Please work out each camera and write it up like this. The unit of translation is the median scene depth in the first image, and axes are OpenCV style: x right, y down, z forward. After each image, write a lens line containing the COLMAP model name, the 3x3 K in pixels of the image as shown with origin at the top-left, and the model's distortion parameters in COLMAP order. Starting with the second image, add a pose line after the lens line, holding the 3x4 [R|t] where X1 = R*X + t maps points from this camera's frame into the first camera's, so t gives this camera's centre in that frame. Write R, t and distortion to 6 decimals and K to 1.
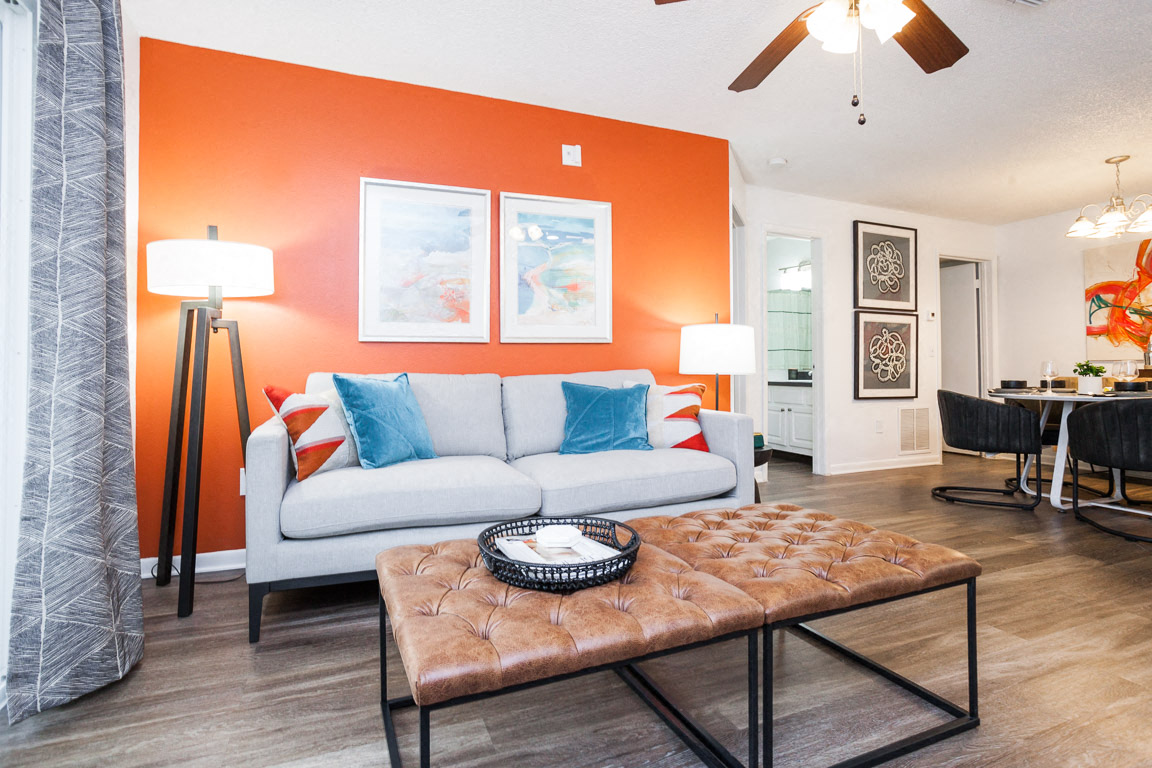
lens RADIAL K [[554.4, 0, 600.7], [0, 554.4, 357.3], [0, 0, 1]] dist [-0.023272, 0.001048]
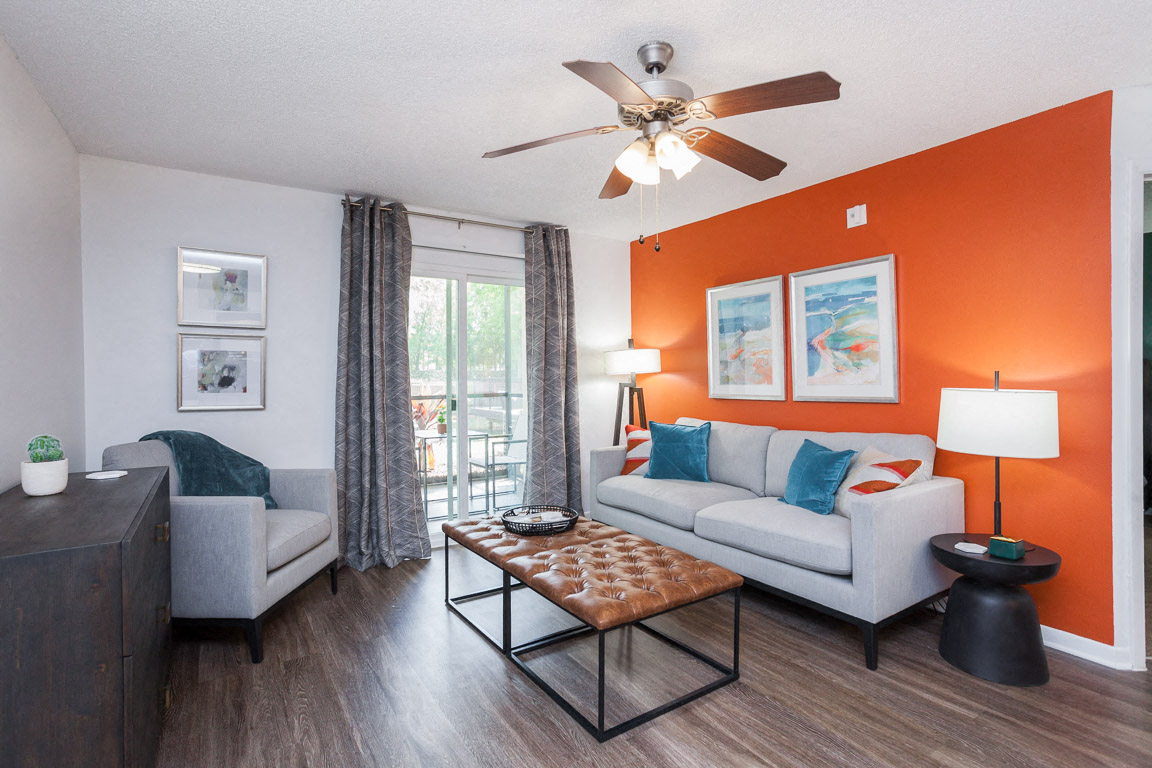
lens RADIAL K [[564.5, 0, 576.0], [0, 564.5, 384.0], [0, 0, 1]] dist [-0.029182, 0.000077]
pose [[0.215448, 0.011977, -0.976442, 0.542667], [0.015878, 0.999750, 0.015767, -0.054025], [0.976386, -0.018901, 0.215204, 0.176019]]
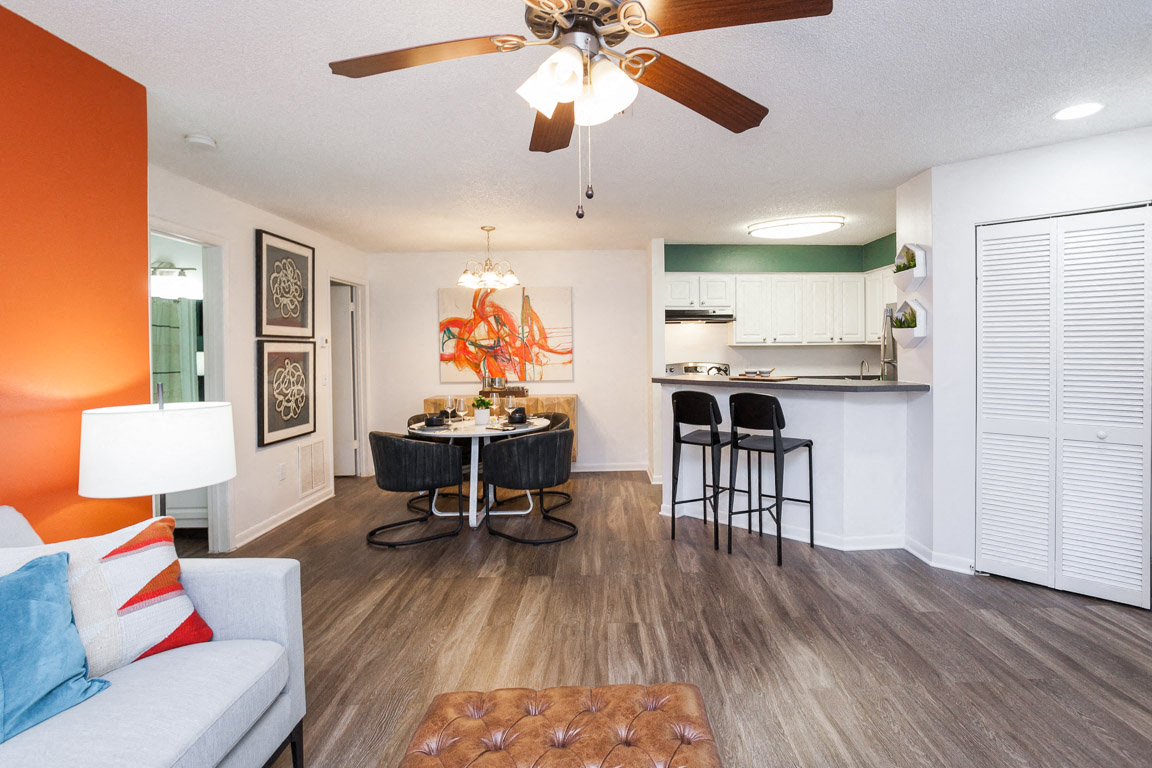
lens RADIAL K [[554.4, 0, 600.7], [0, 554.4, 357.3], [0, 0, 1]] dist [-0.023272, 0.001048]
pose [[0.378356, -0.018040, 0.925484, -0.104315], [-0.011117, 0.999649, 0.024031, -0.084539], [-0.925593, -0.019380, 0.378023, 0.221356]]
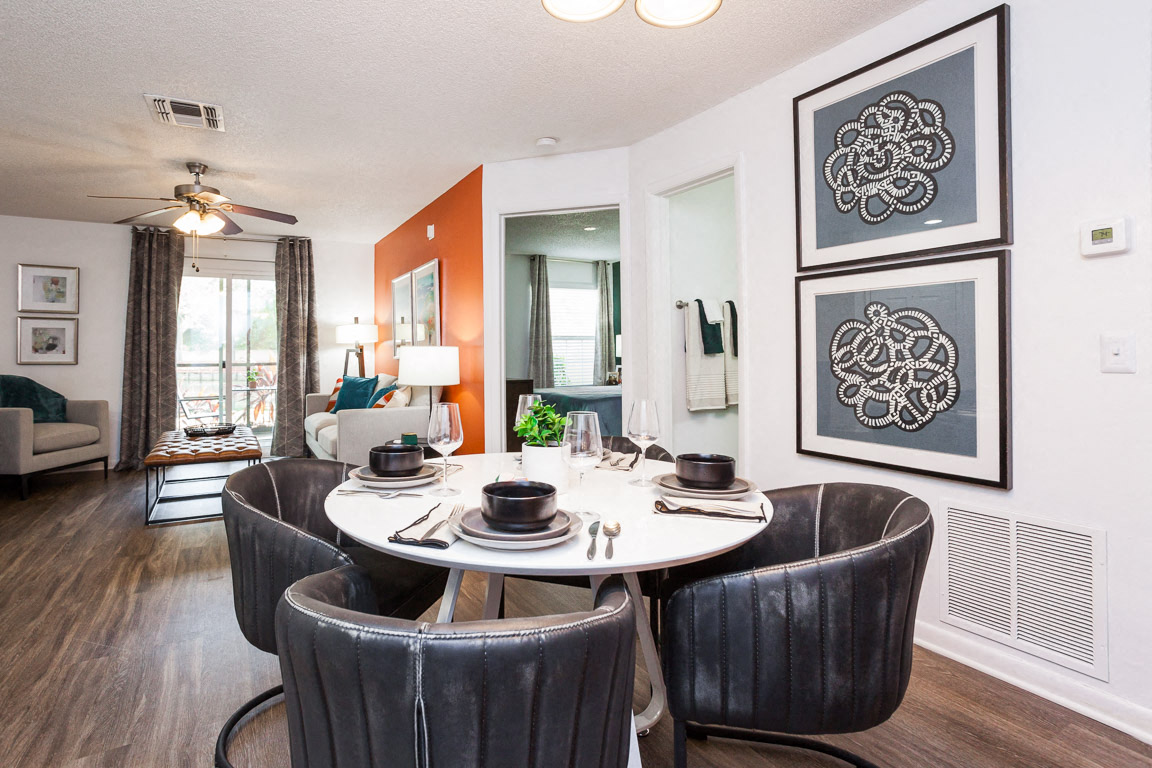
lens RADIAL K [[565.8, 0, 527.7], [0, 565.8, 352.2], [0, 0, 1]] dist [-0.057898, 0.028110]
pose [[0.108019, -0.007928, -0.994117, 0.950659], [0.020448, 0.999774, -0.005751, -0.018395], [0.993938, -0.019706, 0.108157, 0.703979]]
